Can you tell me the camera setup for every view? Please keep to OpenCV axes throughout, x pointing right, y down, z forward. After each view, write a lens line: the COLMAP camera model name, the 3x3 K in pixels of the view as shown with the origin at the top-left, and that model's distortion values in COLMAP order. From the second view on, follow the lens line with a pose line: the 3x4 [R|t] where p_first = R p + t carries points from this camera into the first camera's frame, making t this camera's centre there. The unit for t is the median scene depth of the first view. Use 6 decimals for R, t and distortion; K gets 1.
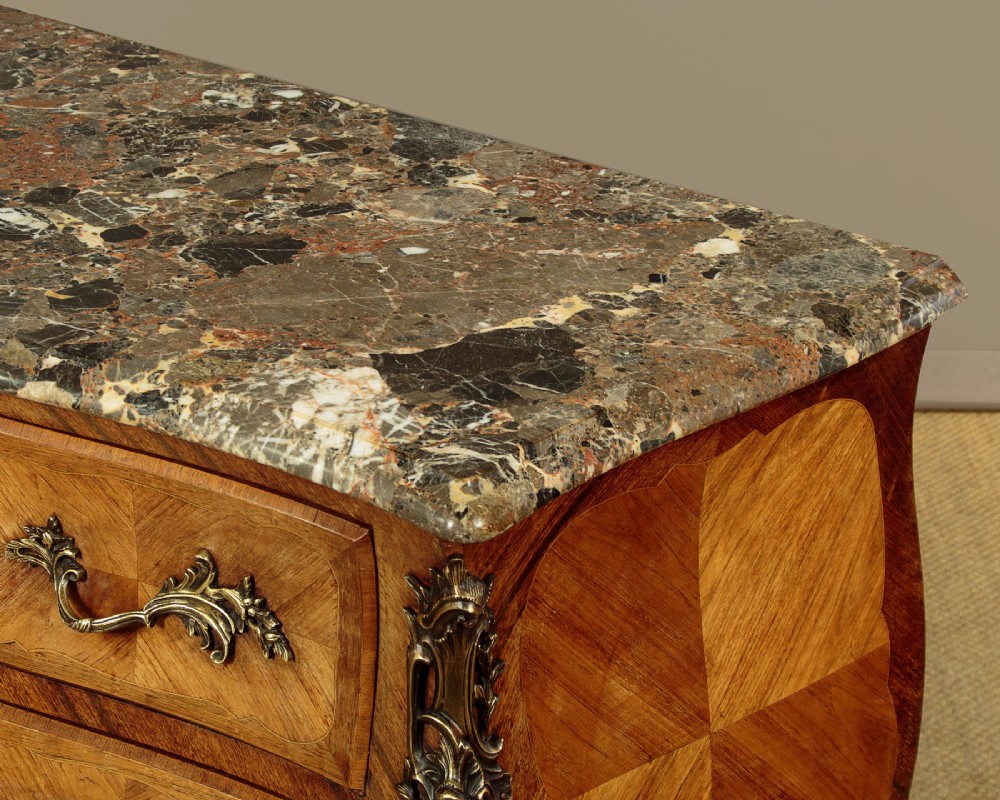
lens RADIAL K [[2370.2, 0, 499.4], [0, 2370.2, 369.5], [0, 0, 1]] dist [0.073021, 0.378083]
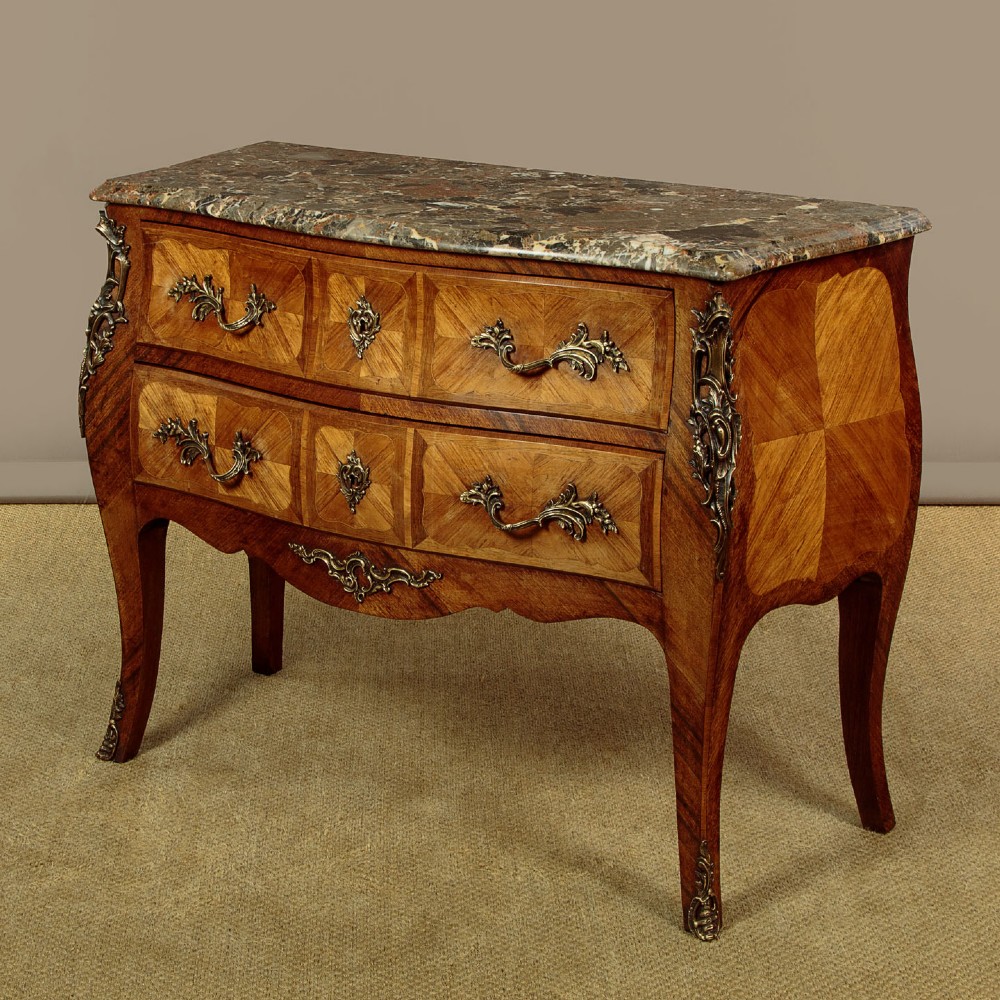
lens RADIAL K [[2467.1, 0, 471.5], [0, 2467.1, 239.4], [0, 0, 1]] dist [0.158481, -1.279568]
pose [[0.998128, -0.016119, 0.058995, -0.349431], [0.030805, 0.965845, -0.257284, 0.562085], [-0.052833, 0.258620, 0.964533, -1.101486]]
